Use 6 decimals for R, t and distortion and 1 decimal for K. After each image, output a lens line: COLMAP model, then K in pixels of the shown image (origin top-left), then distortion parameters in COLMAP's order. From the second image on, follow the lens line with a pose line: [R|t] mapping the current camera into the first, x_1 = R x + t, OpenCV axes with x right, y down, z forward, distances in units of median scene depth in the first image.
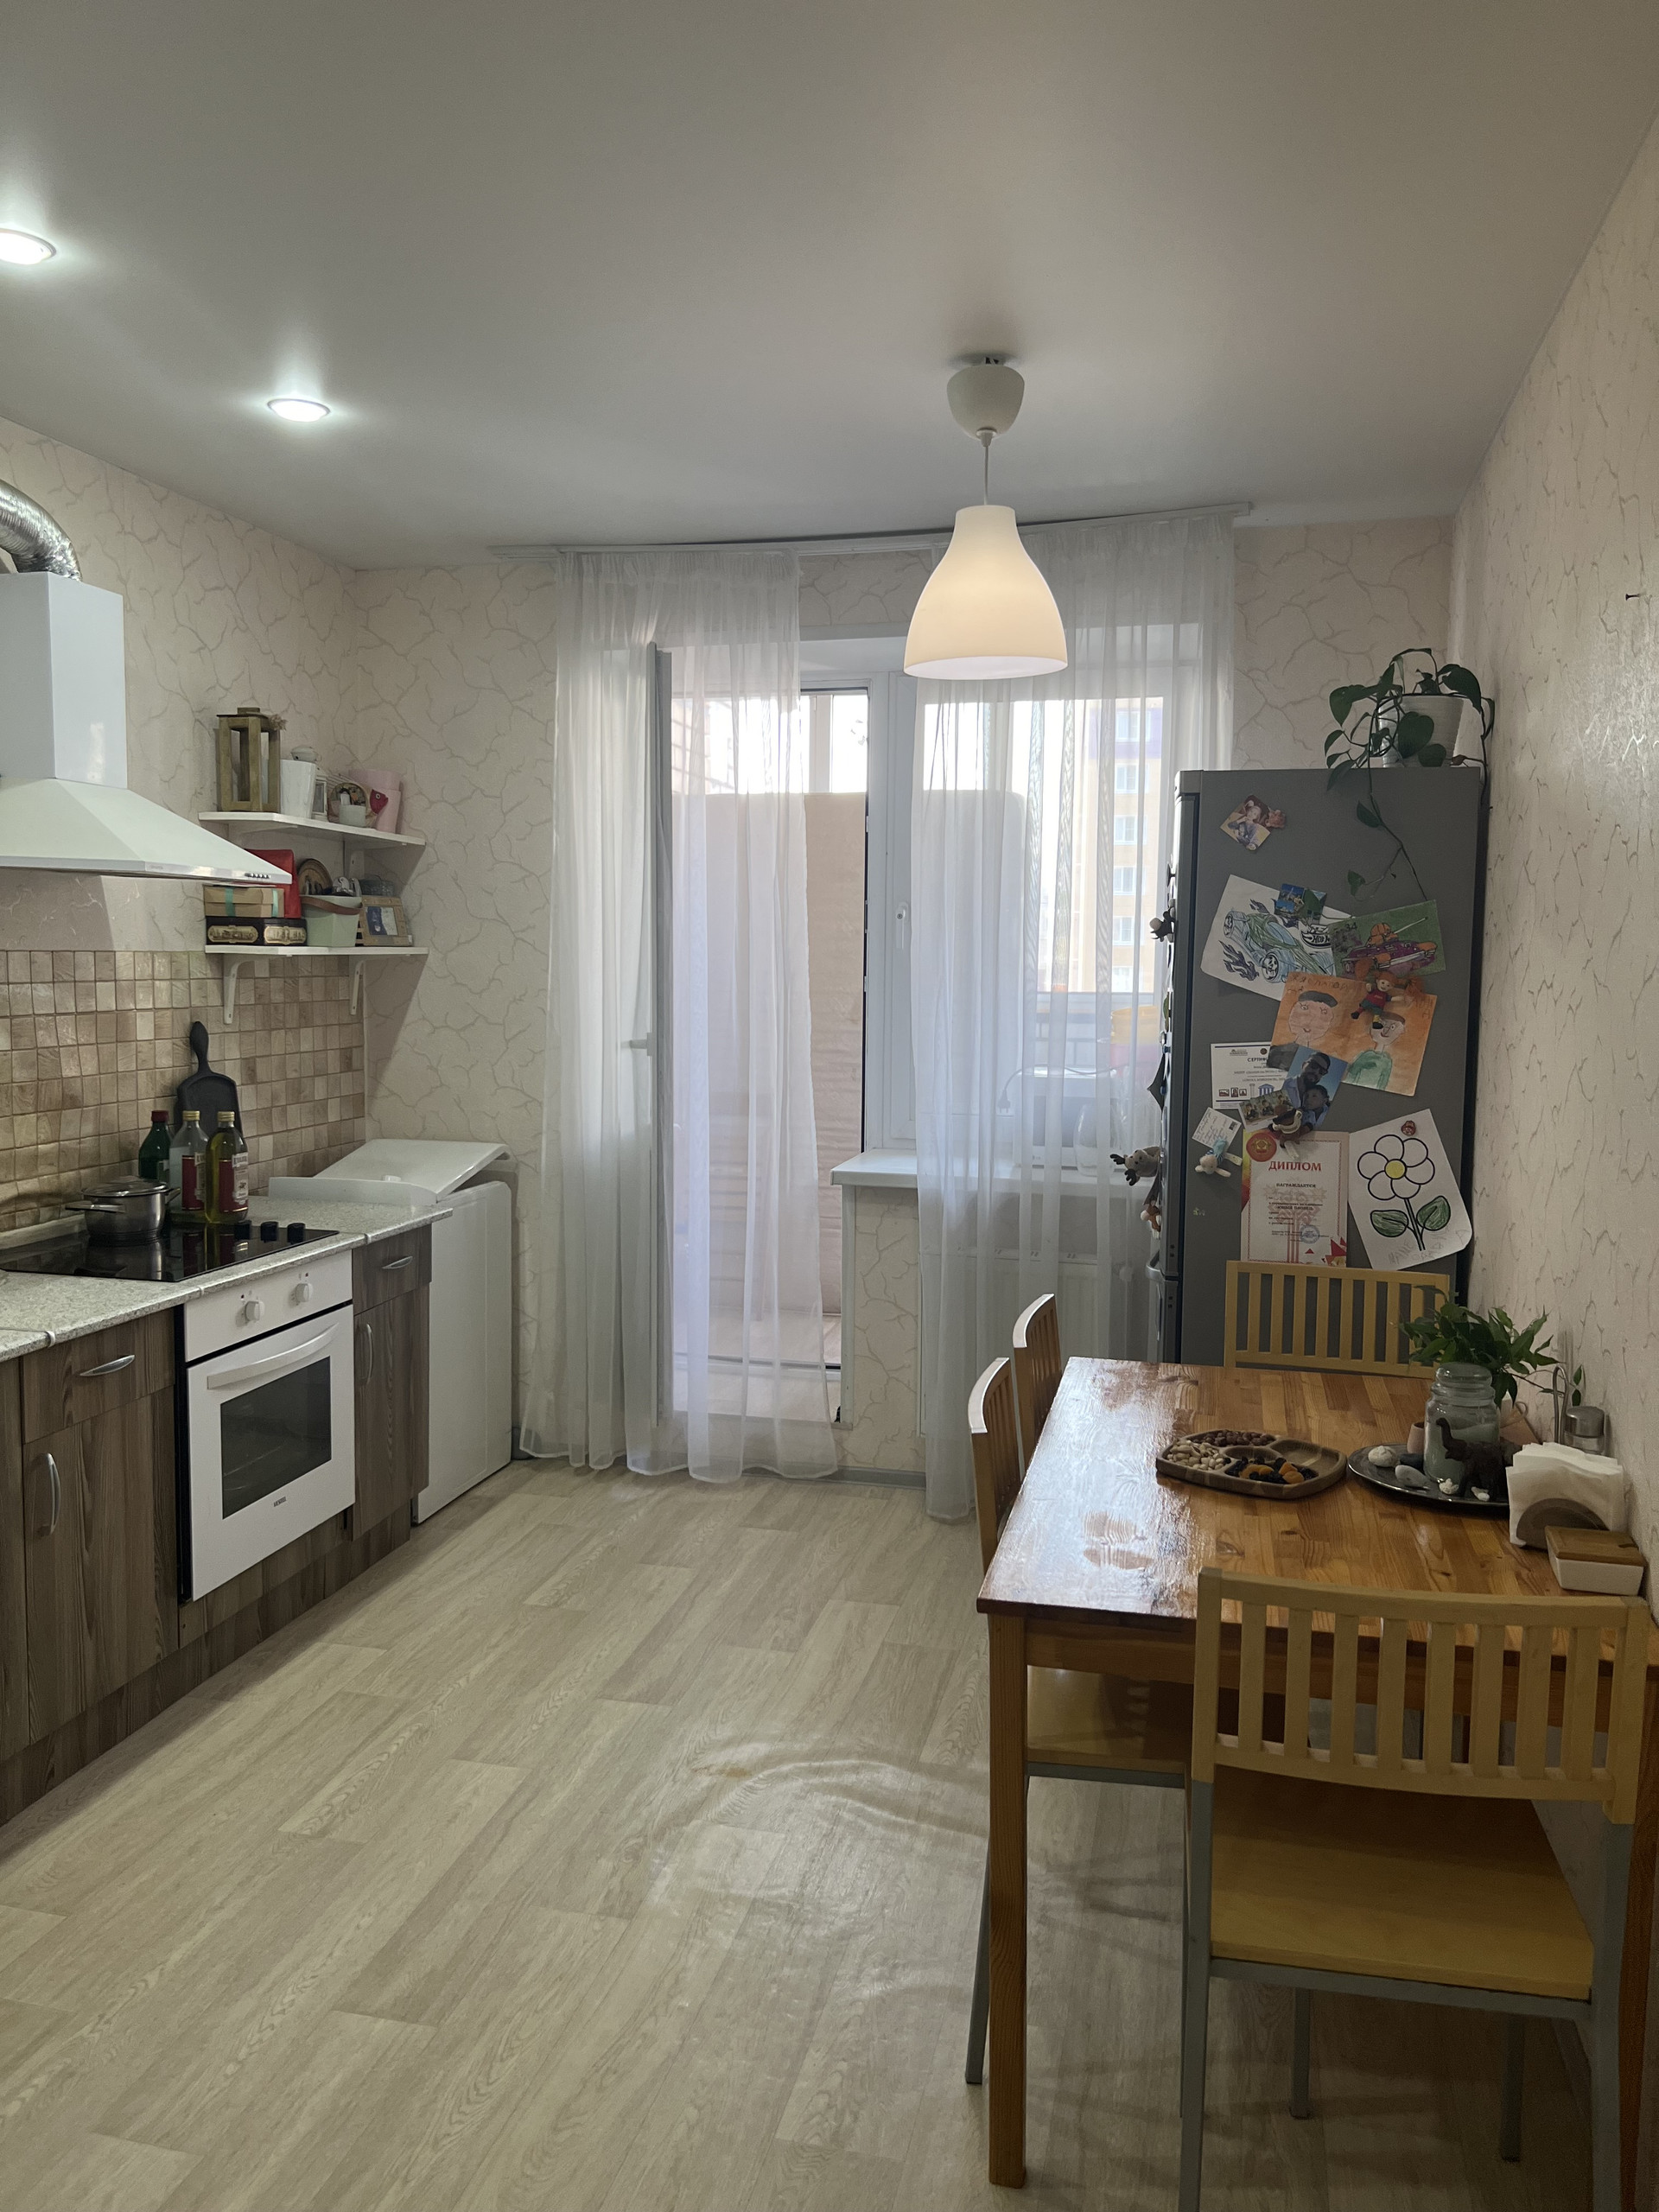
lens RADIAL K [[1698.7, 0, 829.5], [0, 1698.7, 1106.0], [0, 0, 1]] dist [0.042443, -0.057342]
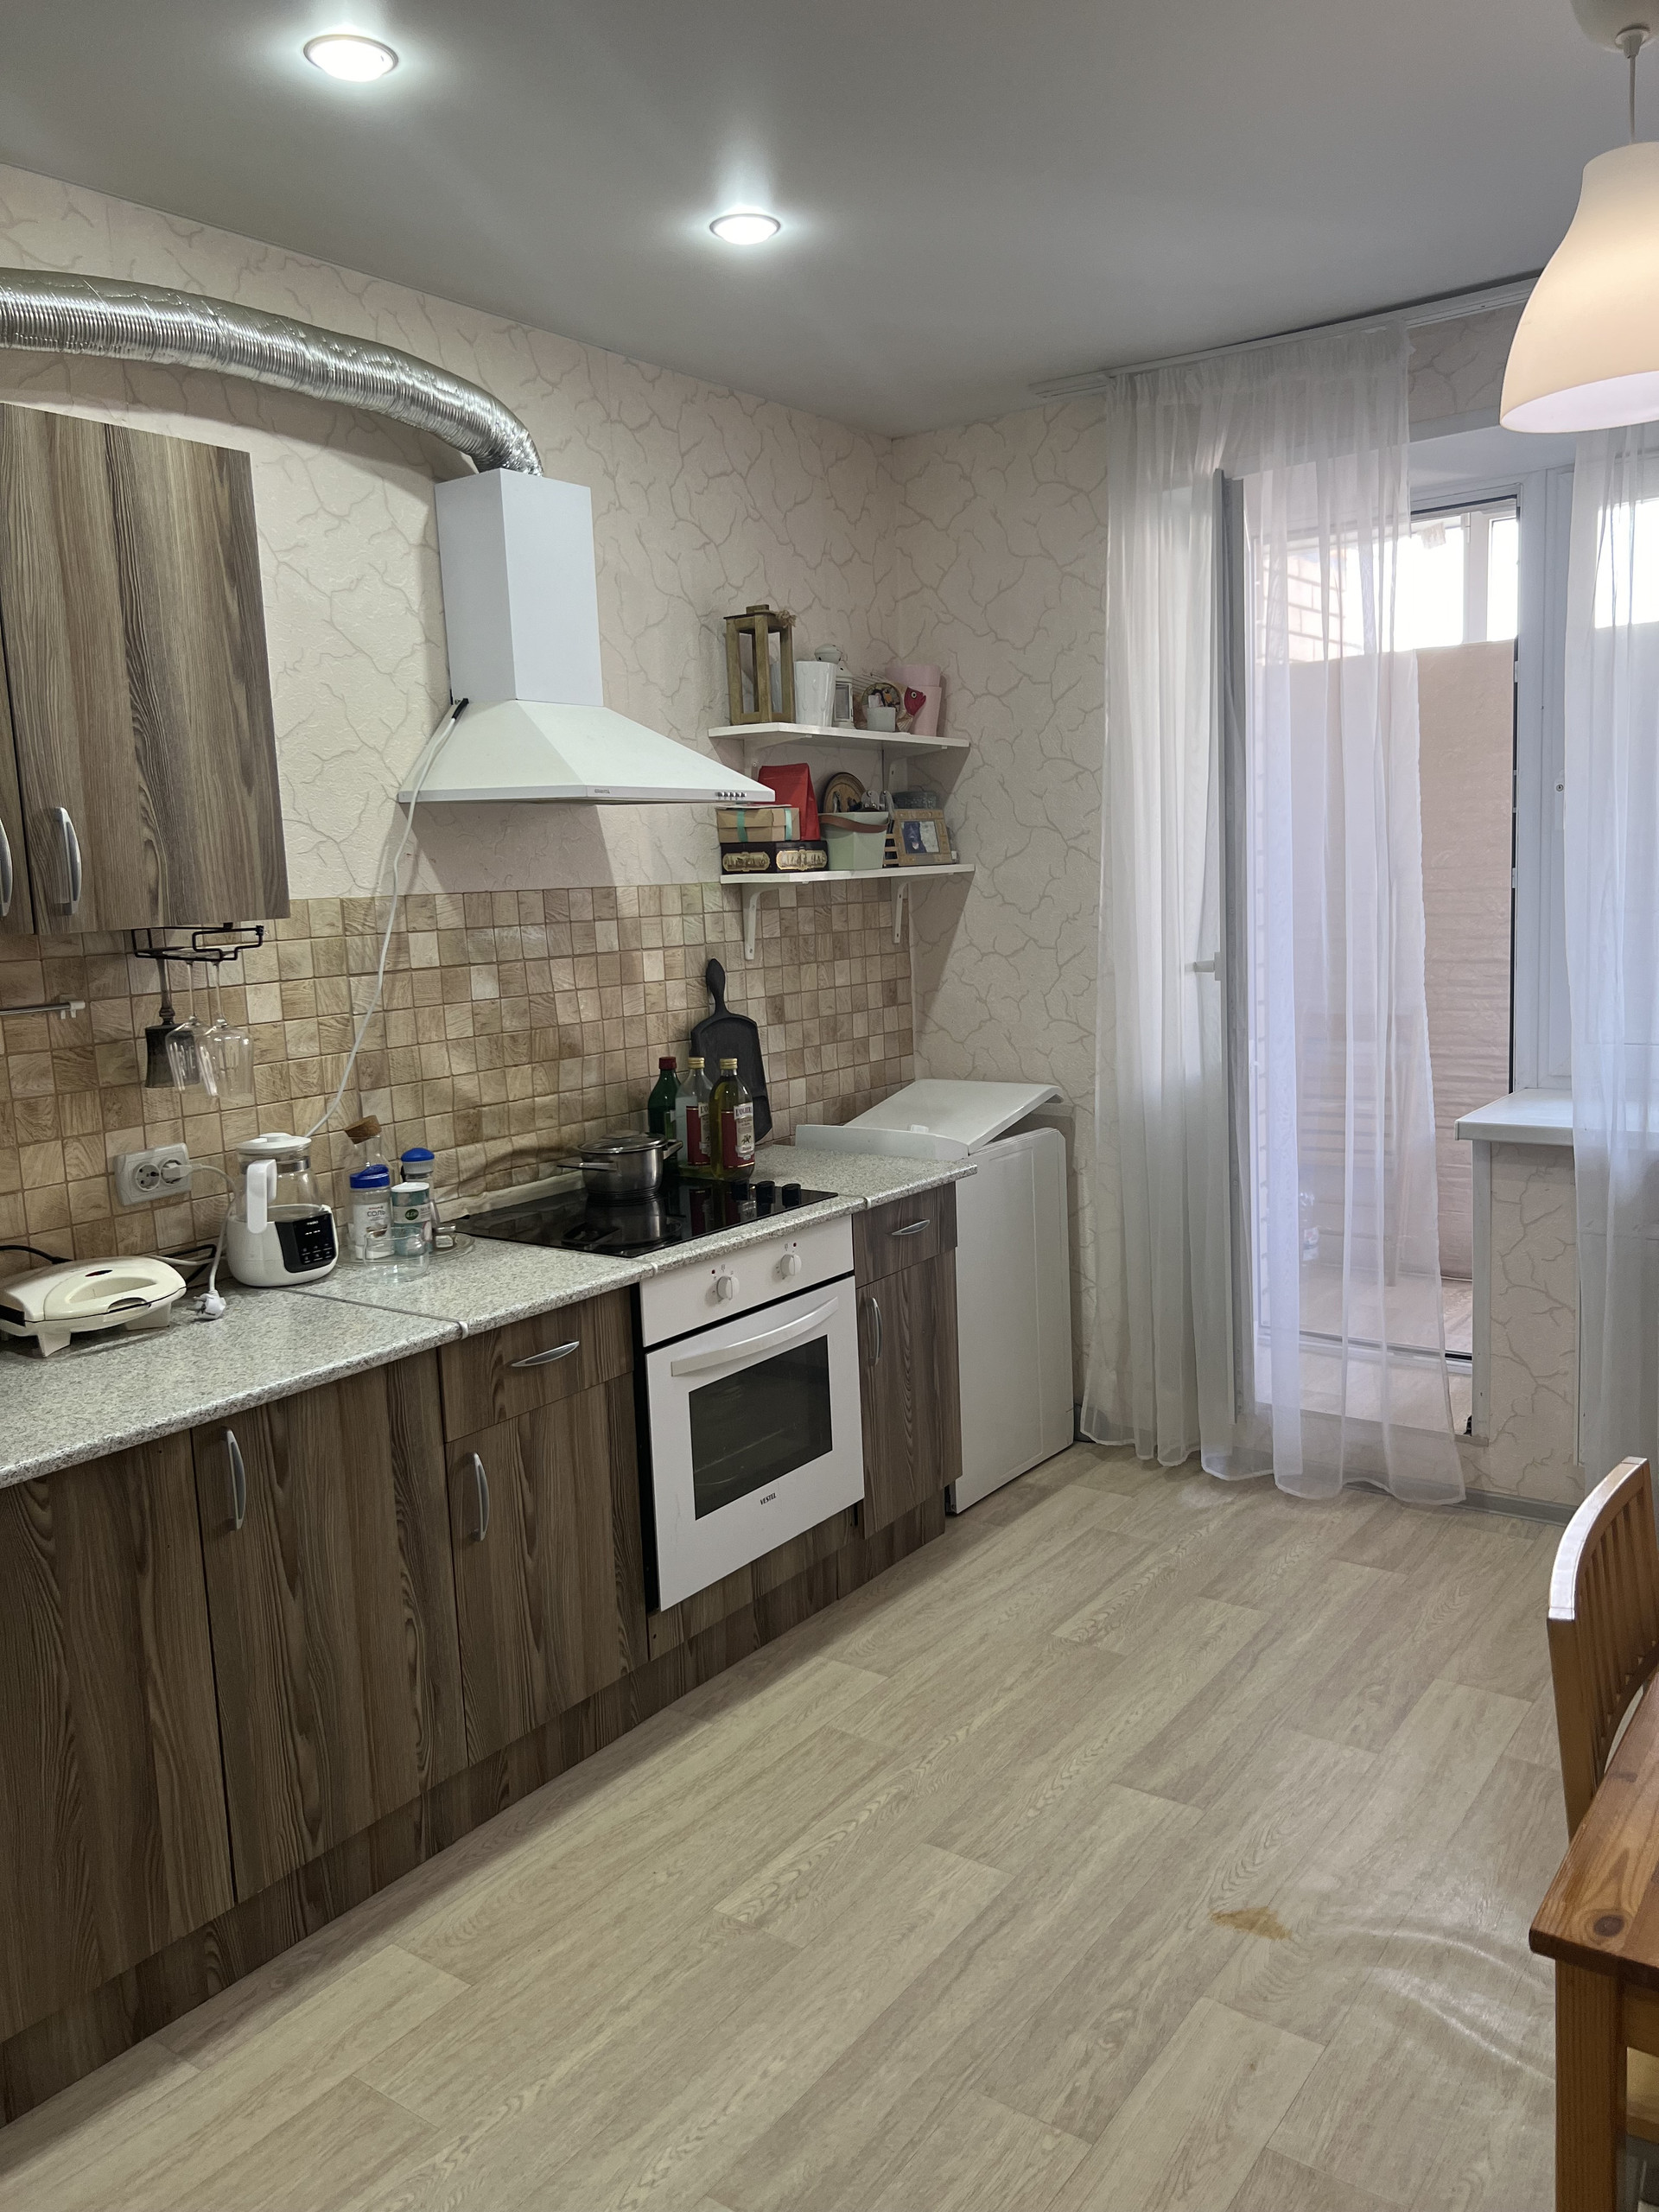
lens RADIAL K [[1698.7, 0, 829.5], [0, 1698.7, 1106.0], [0, 0, 1]] dist [0.042443, -0.057342]
pose [[0.922795, 0.004978, -0.385260, 0.045520], [0.015741, 0.998595, 0.050608, -0.016690], [0.384970, -0.052765, 0.921419, 0.191167]]
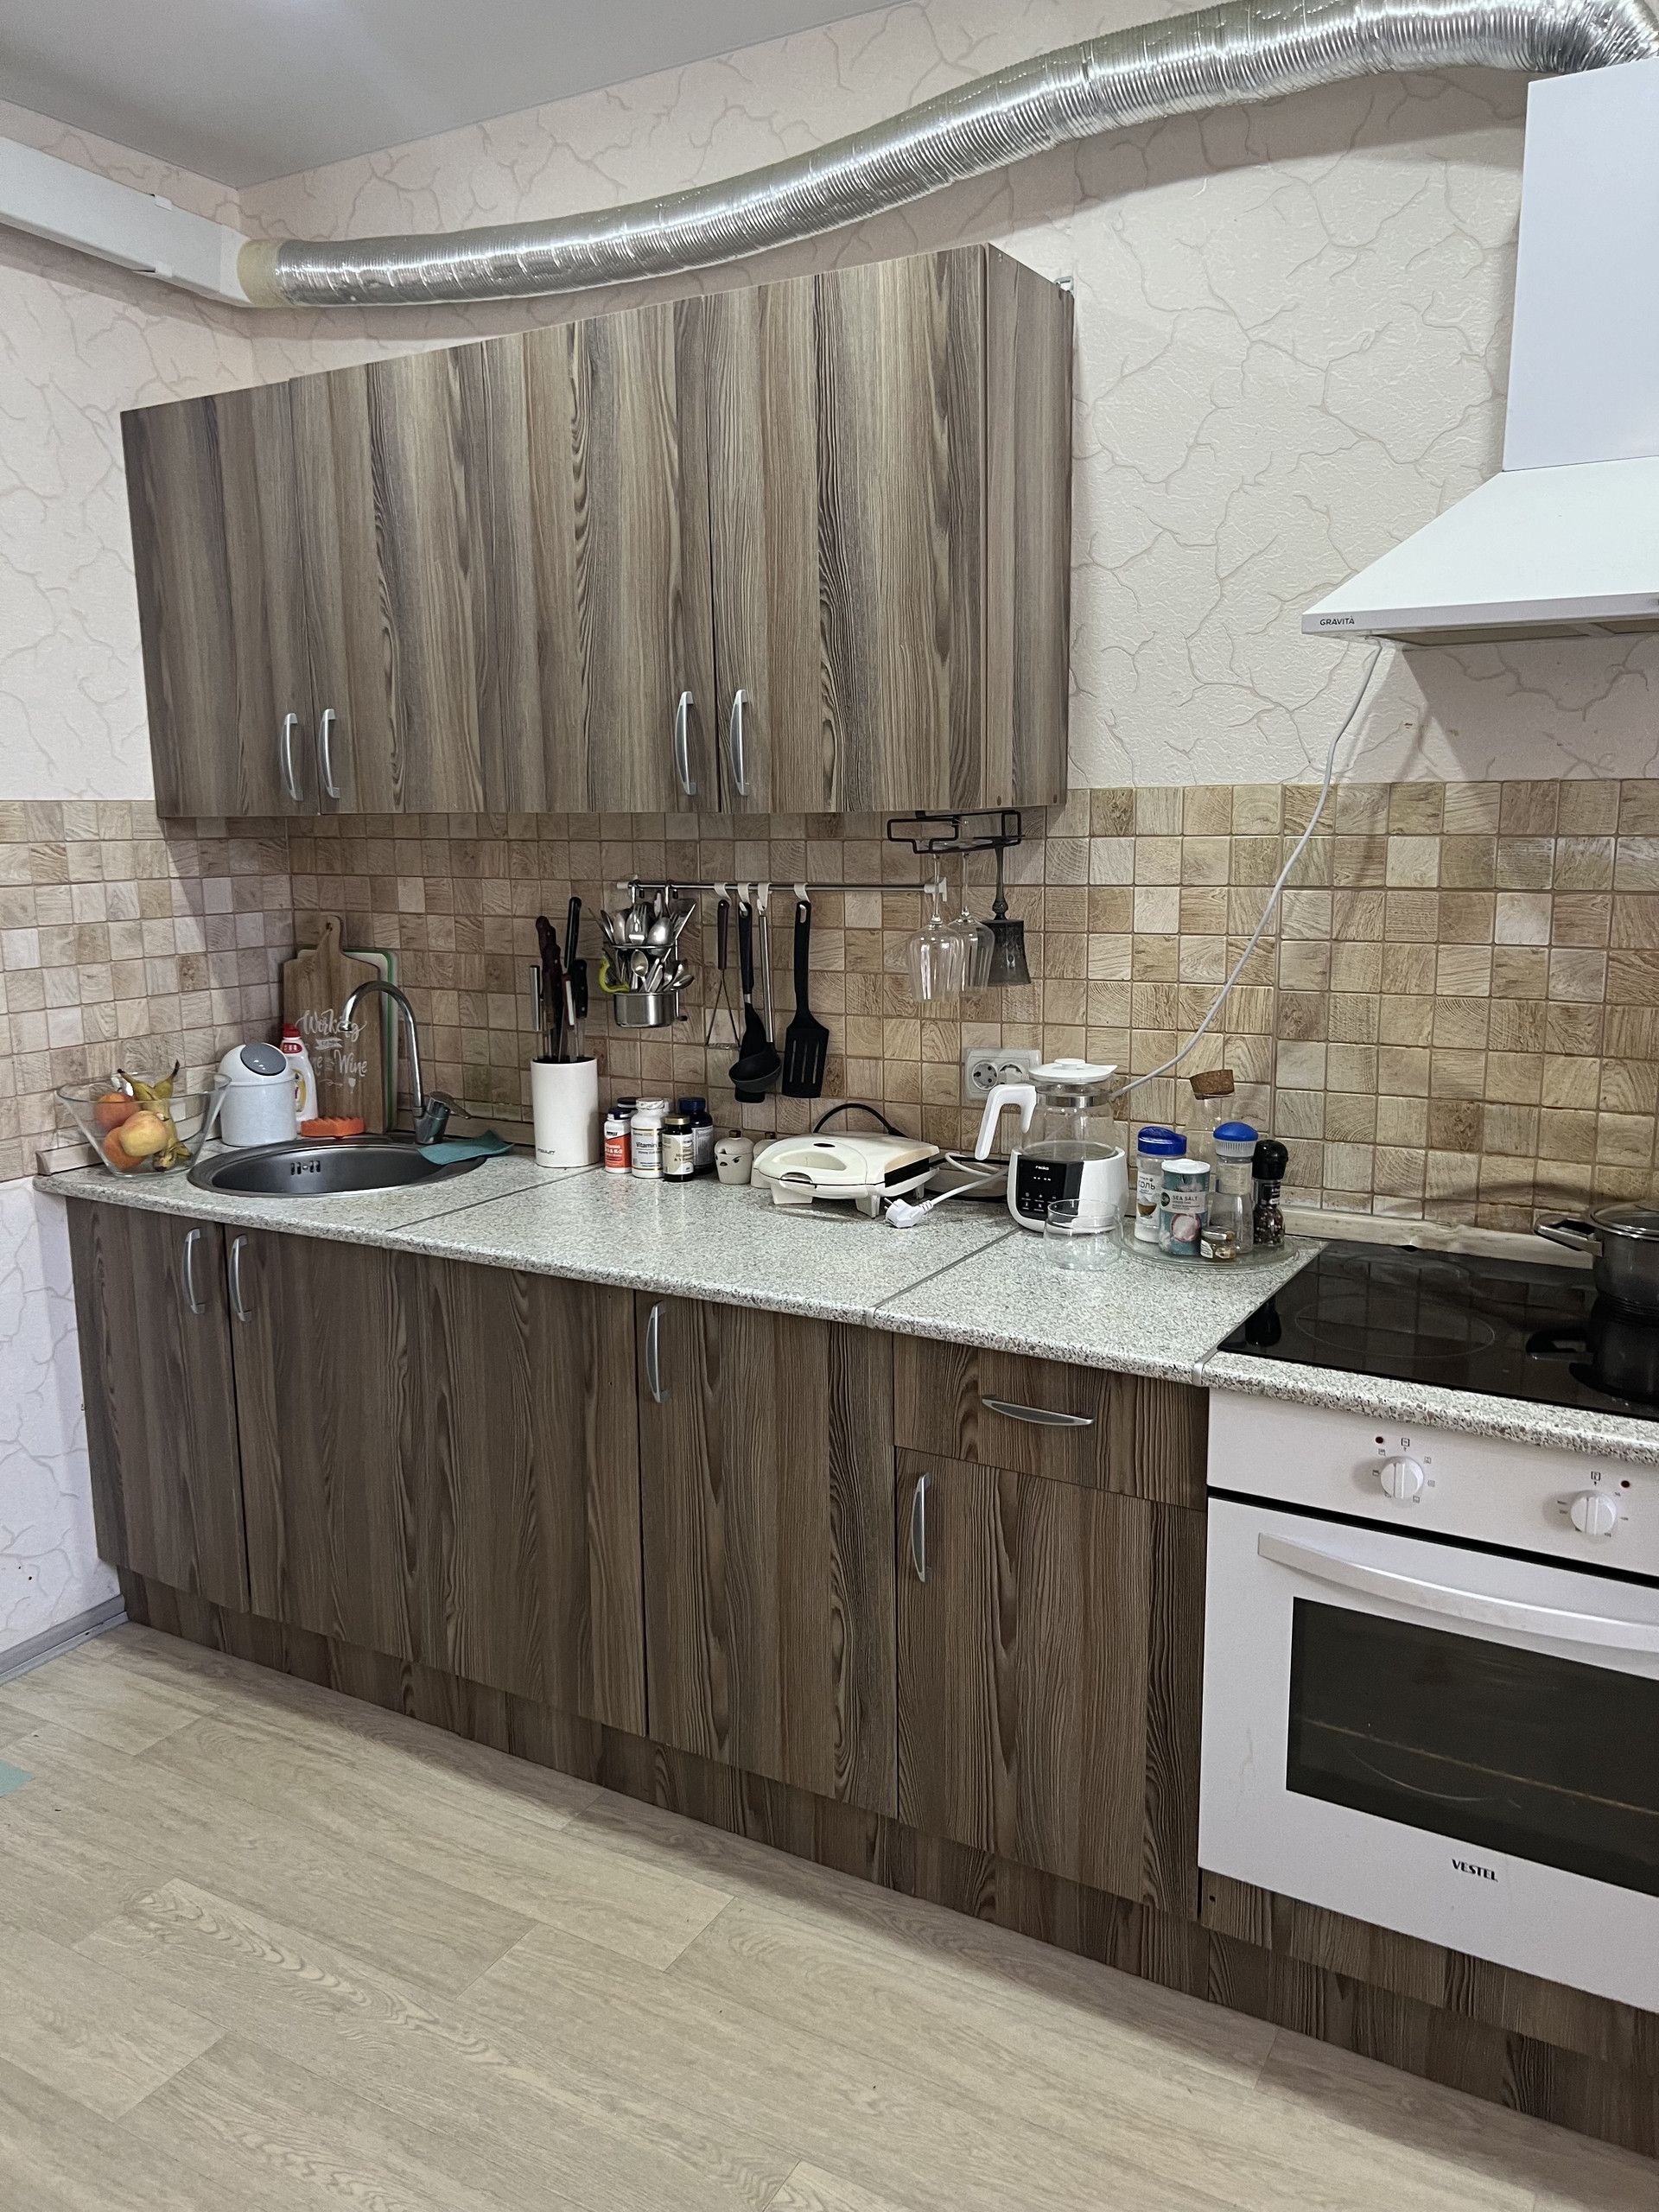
lens RADIAL K [[1661.1, 0, 830.7], [0, 1661.1, 1118.2], [0, 0, 1]] dist [0.047901, -0.060555]
pose [[-0.288708, 0.169648, -0.942267, 0.154266], [-0.079585, 0.976518, 0.200199, -0.066866], [0.954104, 0.132789, -0.268427, 0.860041]]
